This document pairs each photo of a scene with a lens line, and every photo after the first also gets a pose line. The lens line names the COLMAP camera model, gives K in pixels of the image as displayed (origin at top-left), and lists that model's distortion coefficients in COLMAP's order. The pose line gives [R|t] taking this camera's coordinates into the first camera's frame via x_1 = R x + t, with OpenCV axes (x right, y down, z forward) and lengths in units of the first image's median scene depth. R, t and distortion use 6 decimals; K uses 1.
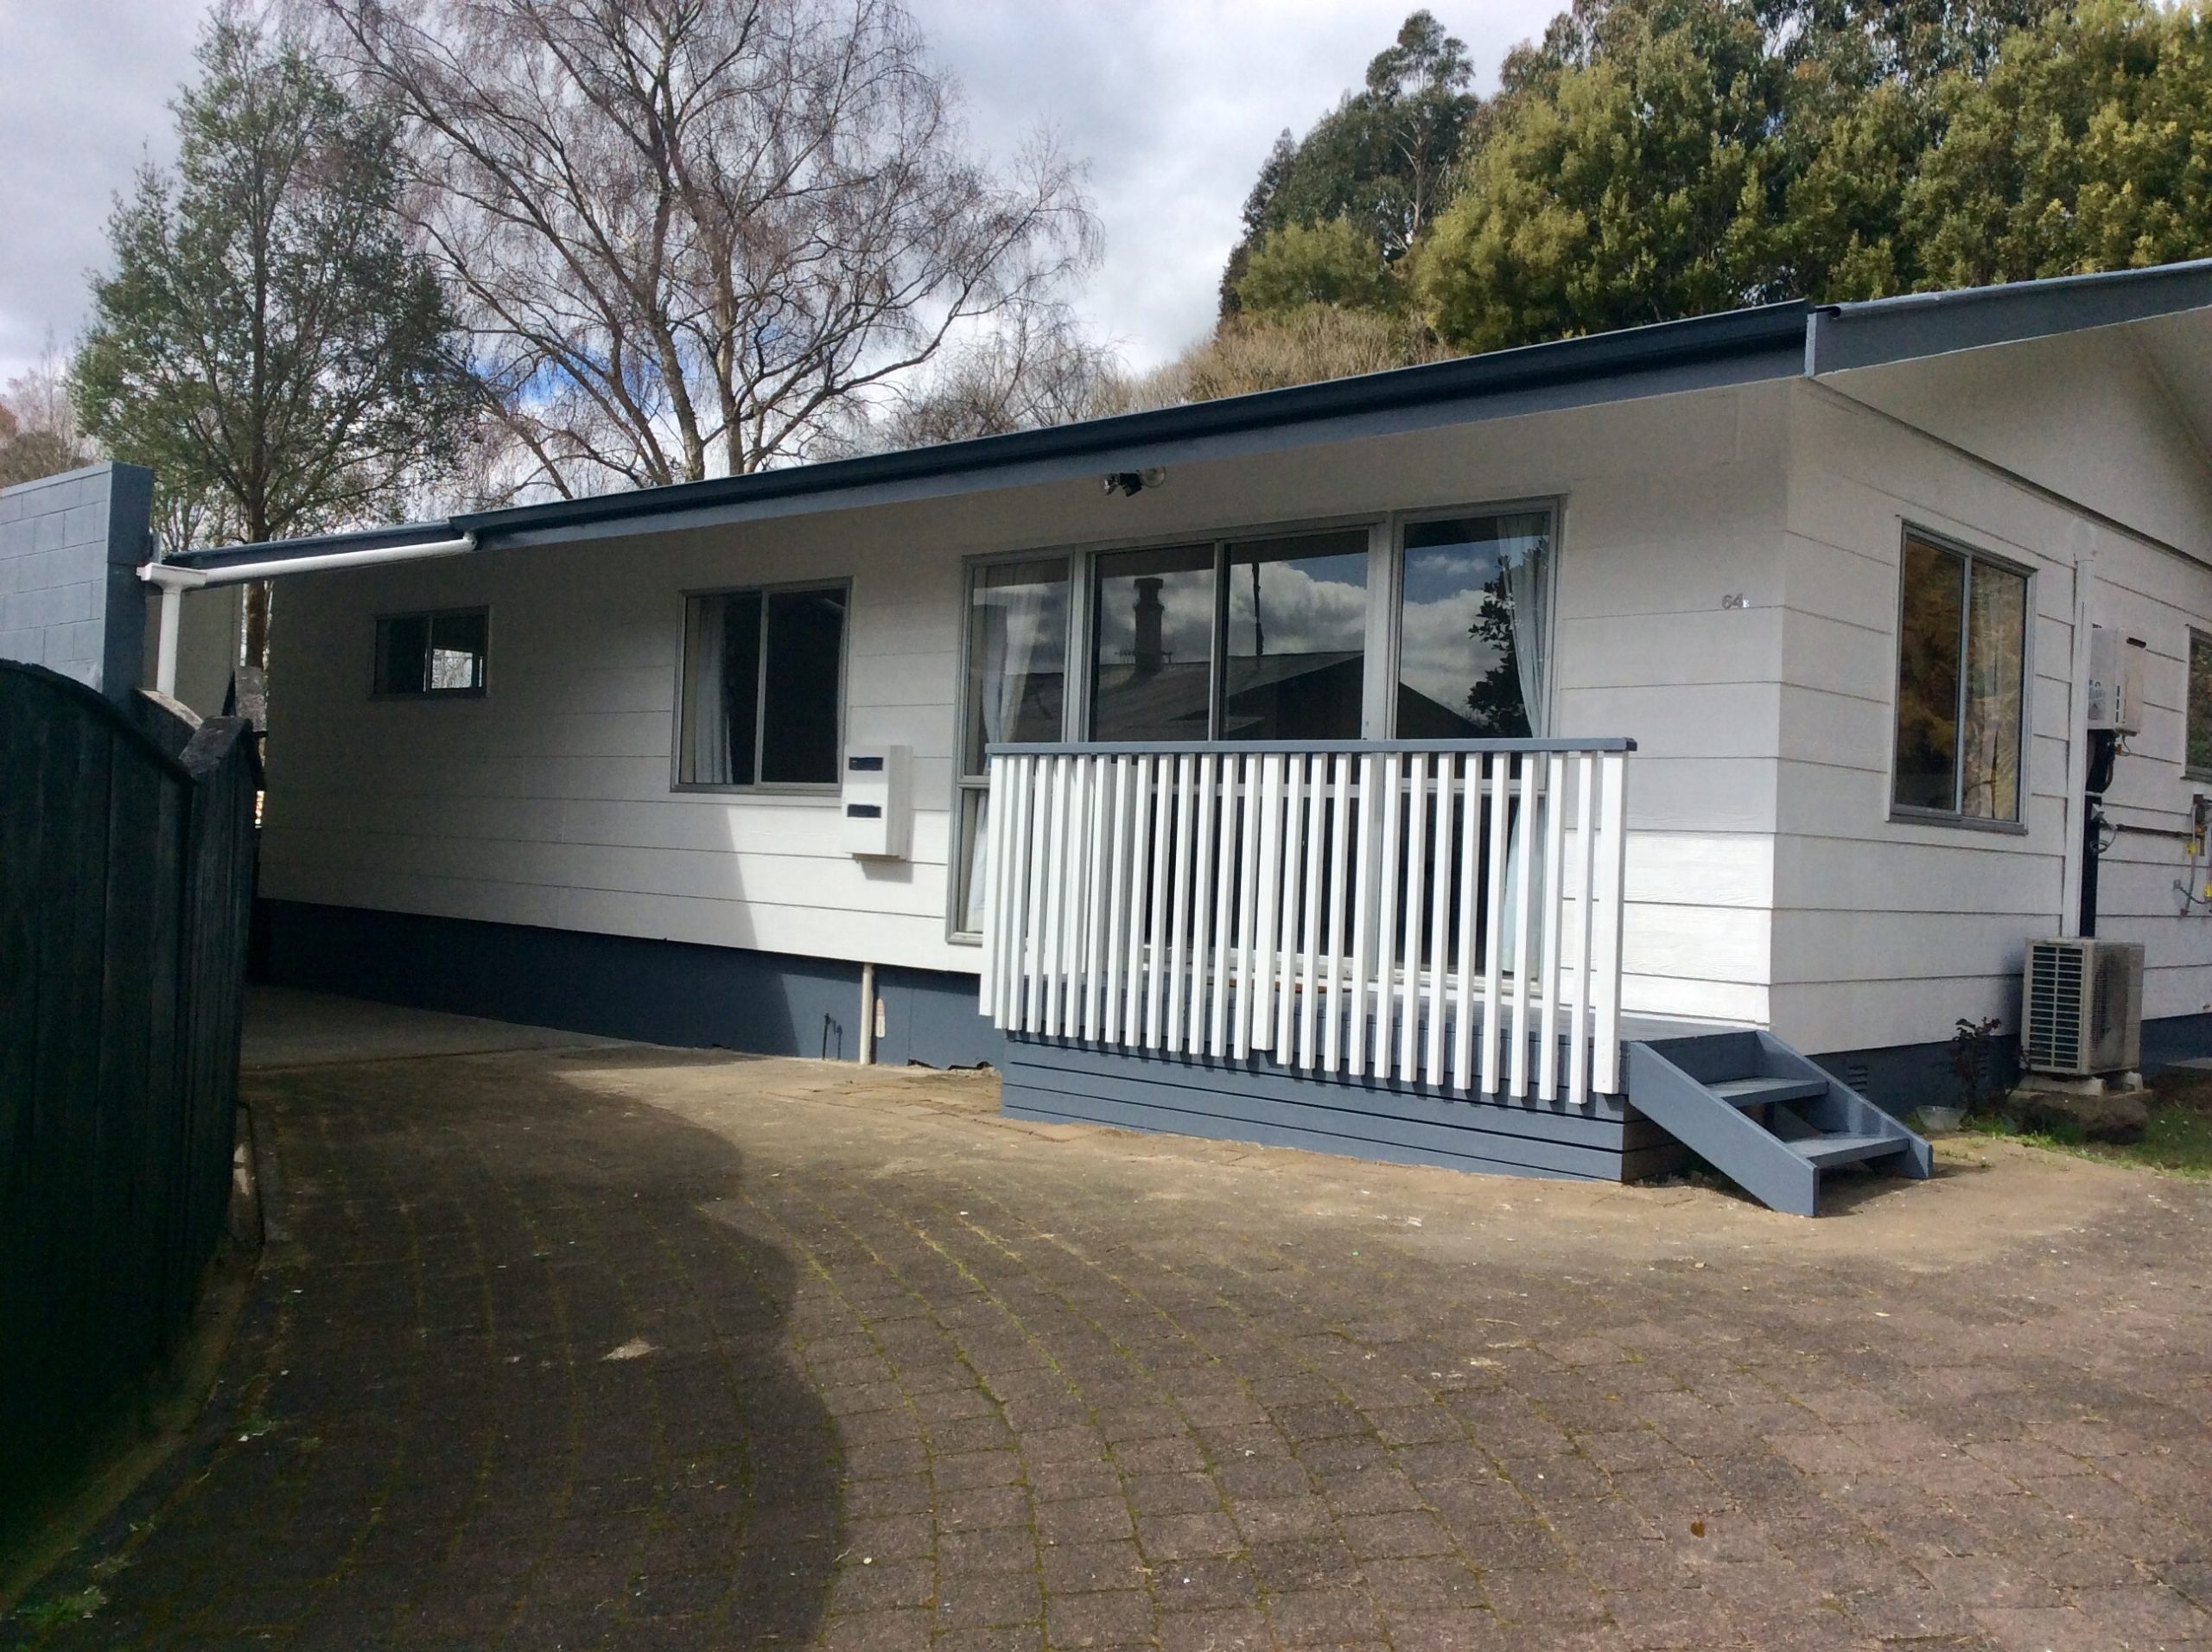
lens RADIAL K [[2004.3, 0, 1106.0], [0, 2004.3, 826.0], [0, 0, 1]] dist [0.088478, -0.219603]
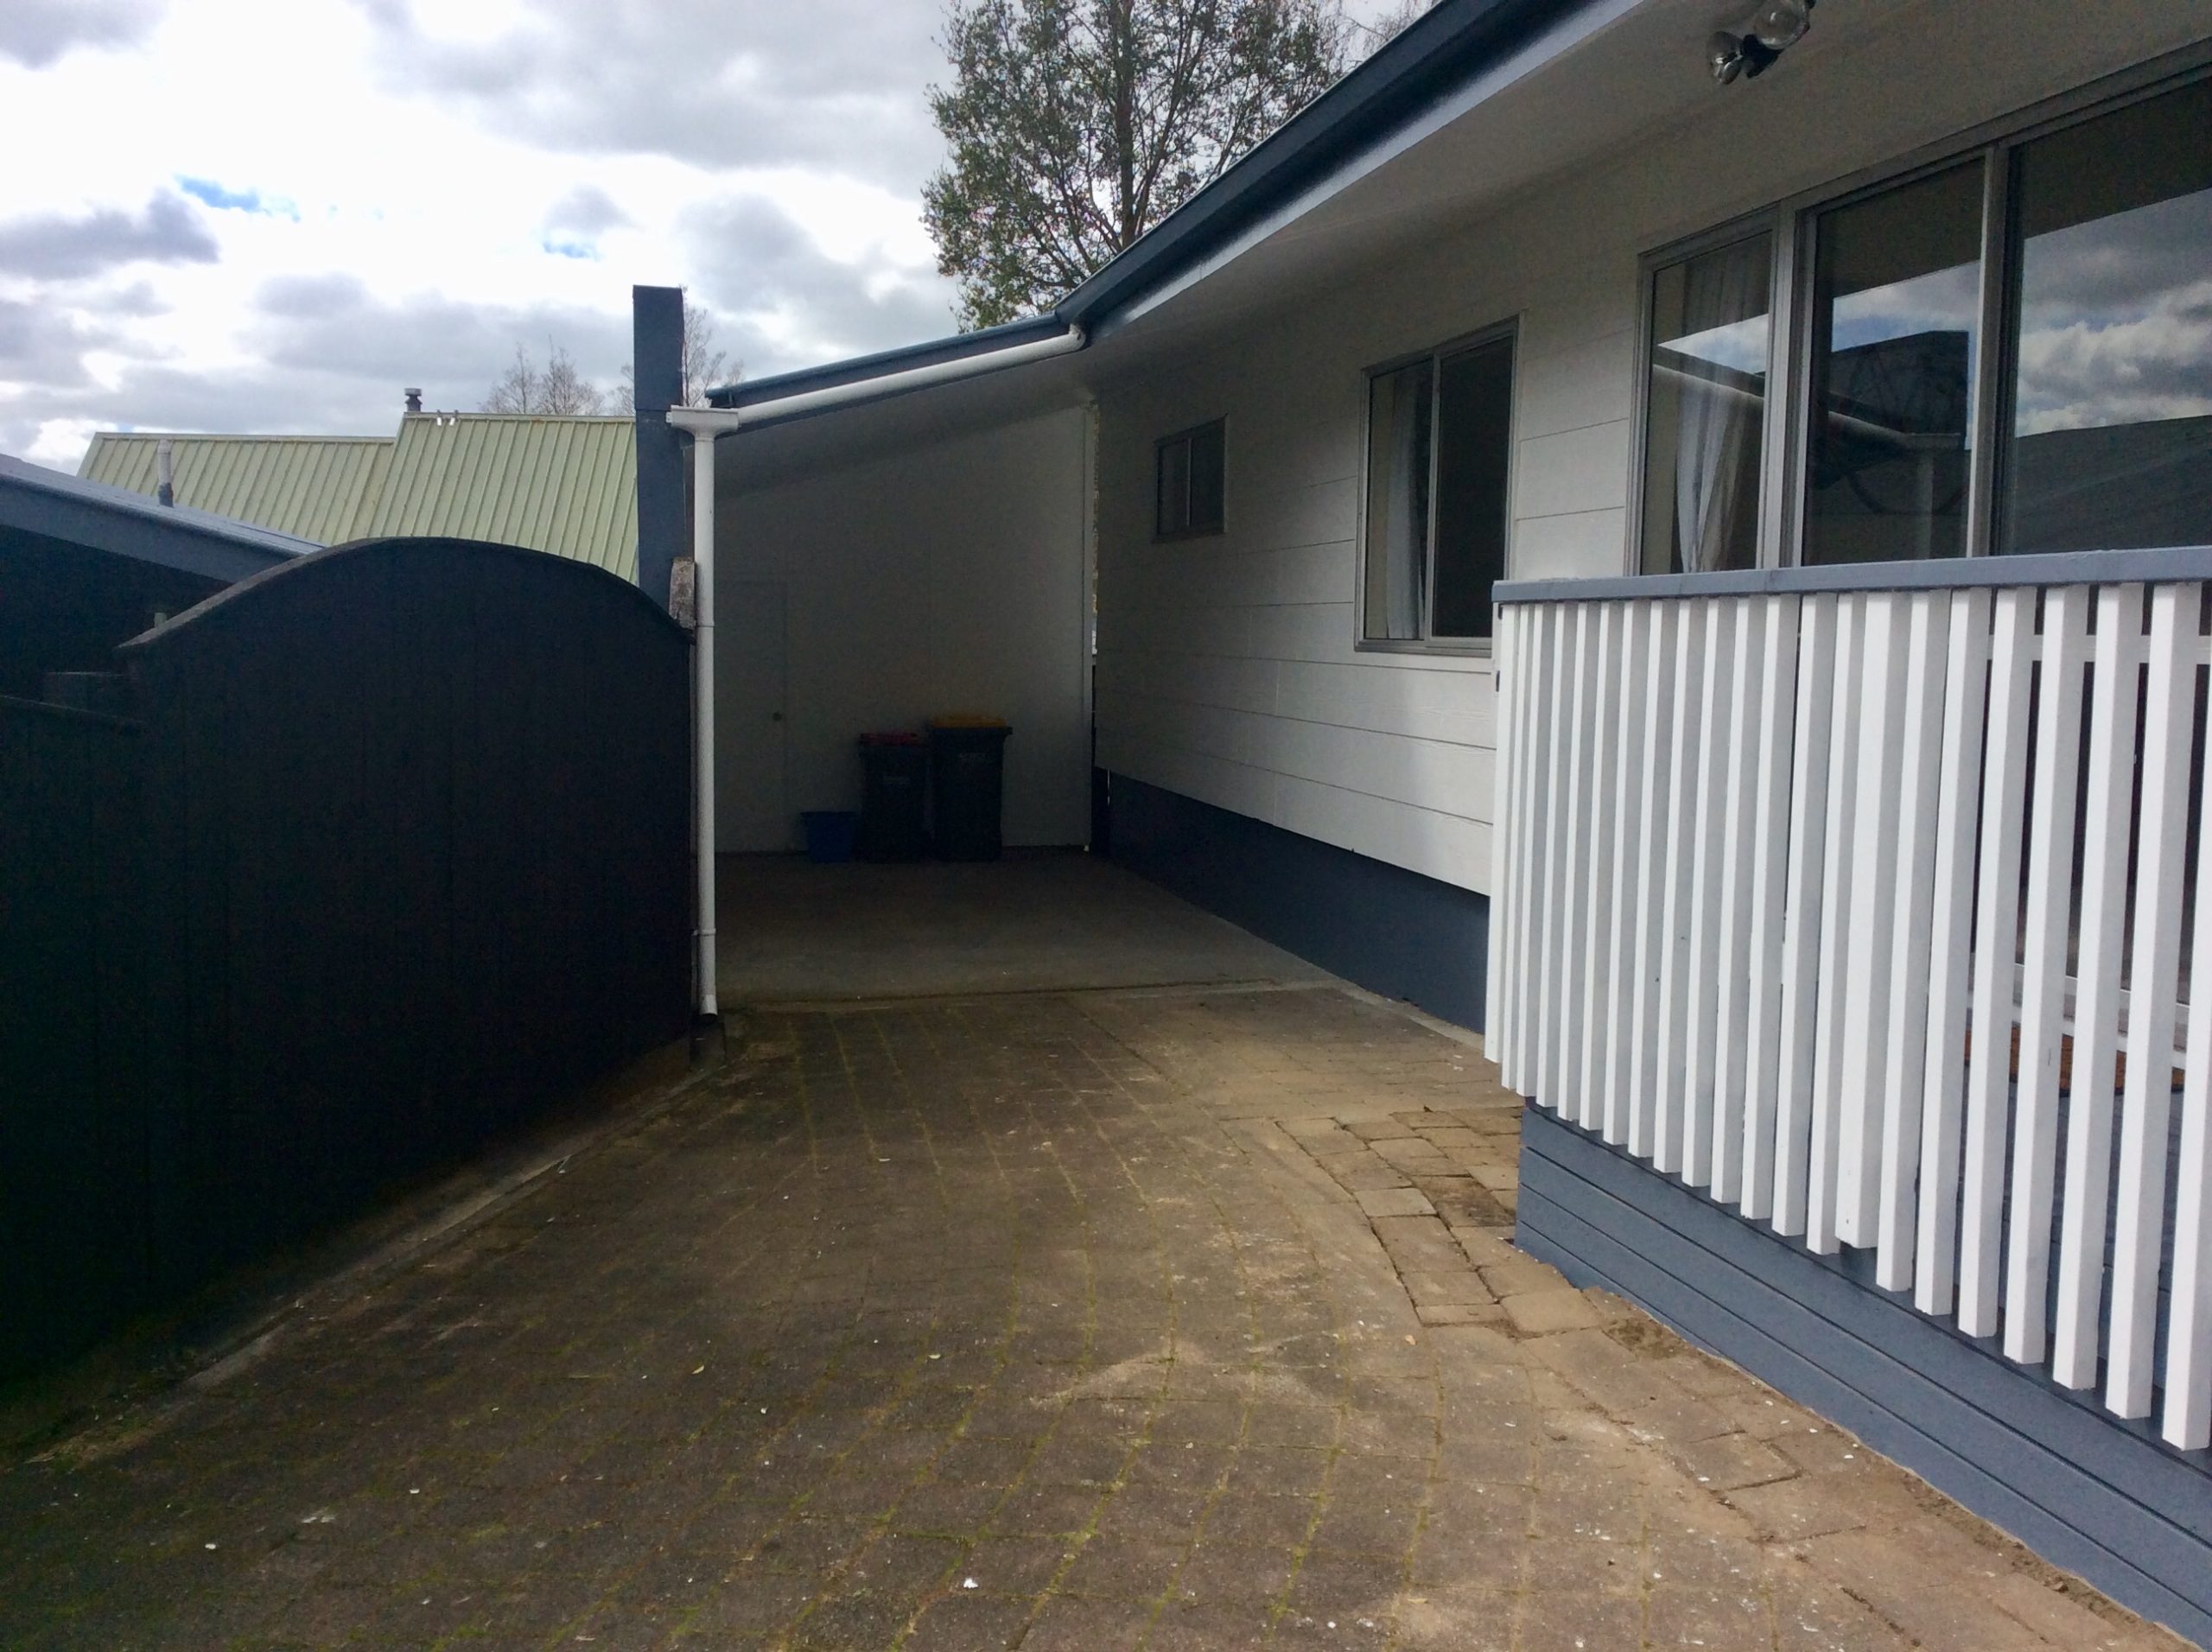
lens RADIAL K [[2004.3, 0, 1106.0], [0, 2004.3, 826.0], [0, 0, 1]] dist [0.088478, -0.219603]
pose [[0.819798, 0.018494, -0.572355, 0.139006], [0.035924, 0.995849, 0.083633, -0.019311], [0.571525, -0.089124, 0.815730, 0.376939]]
